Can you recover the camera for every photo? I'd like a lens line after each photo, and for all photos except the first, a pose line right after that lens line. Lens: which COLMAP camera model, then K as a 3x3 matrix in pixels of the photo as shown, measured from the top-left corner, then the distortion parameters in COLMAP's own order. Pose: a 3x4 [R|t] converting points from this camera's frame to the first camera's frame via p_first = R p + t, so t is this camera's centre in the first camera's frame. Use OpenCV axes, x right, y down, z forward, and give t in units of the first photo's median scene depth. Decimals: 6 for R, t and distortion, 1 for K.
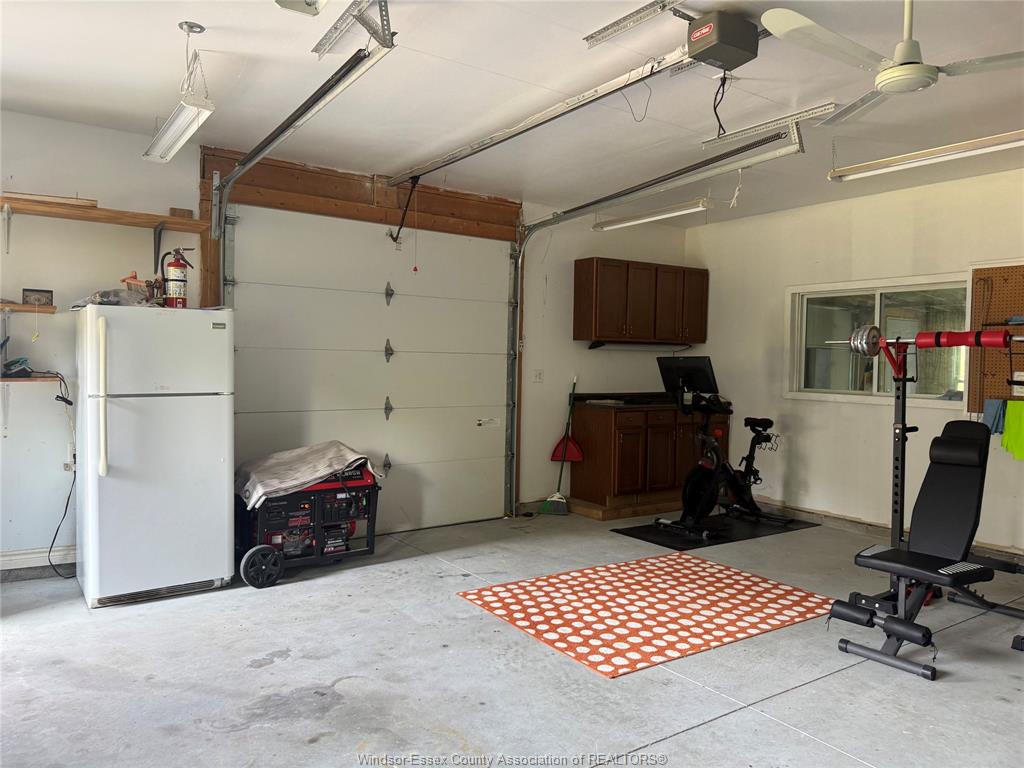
lens RADIAL K [[721.9, 0, 506.5], [0, 721.9, 374.2], [0, 0, 1]] dist [0.051557, -0.081978]
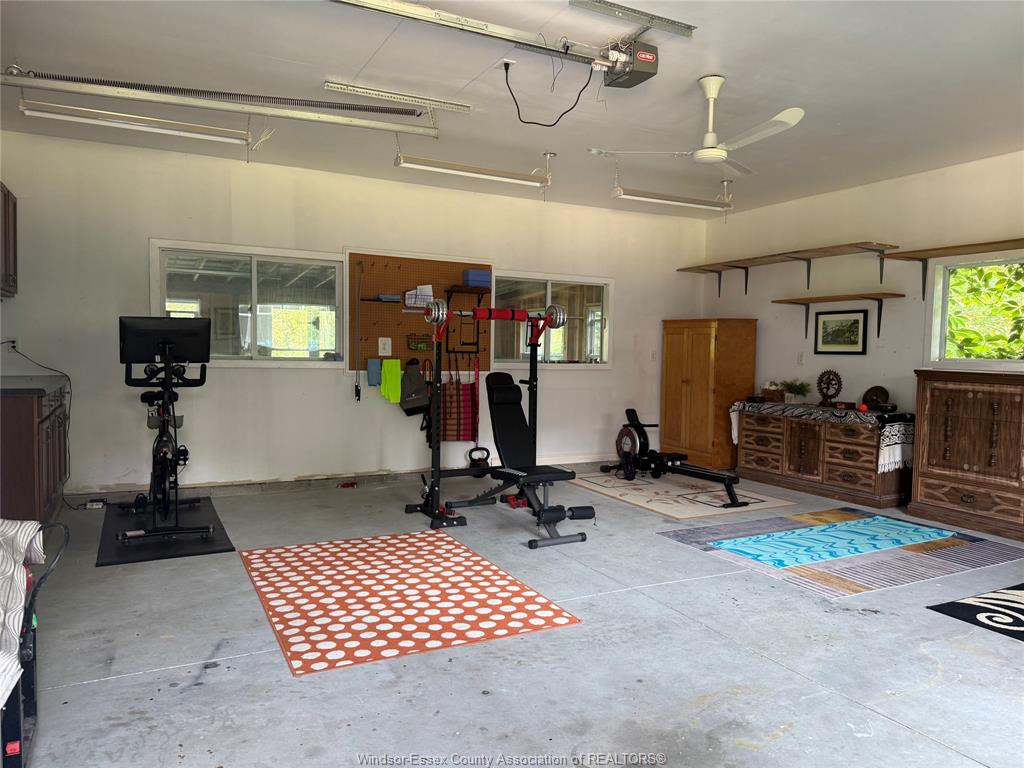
lens RADIAL K [[721.9, 0, 508.2], [0, 721.9, 387.9], [0, 0, 1]] dist [0.051557, -0.081978]
pose [[0.139054, -0.076483, 0.987327, -0.686152], [0.012482, 0.997069, 0.075479, -0.006656], [-0.990206, 0.001828, 0.139601, 0.725716]]
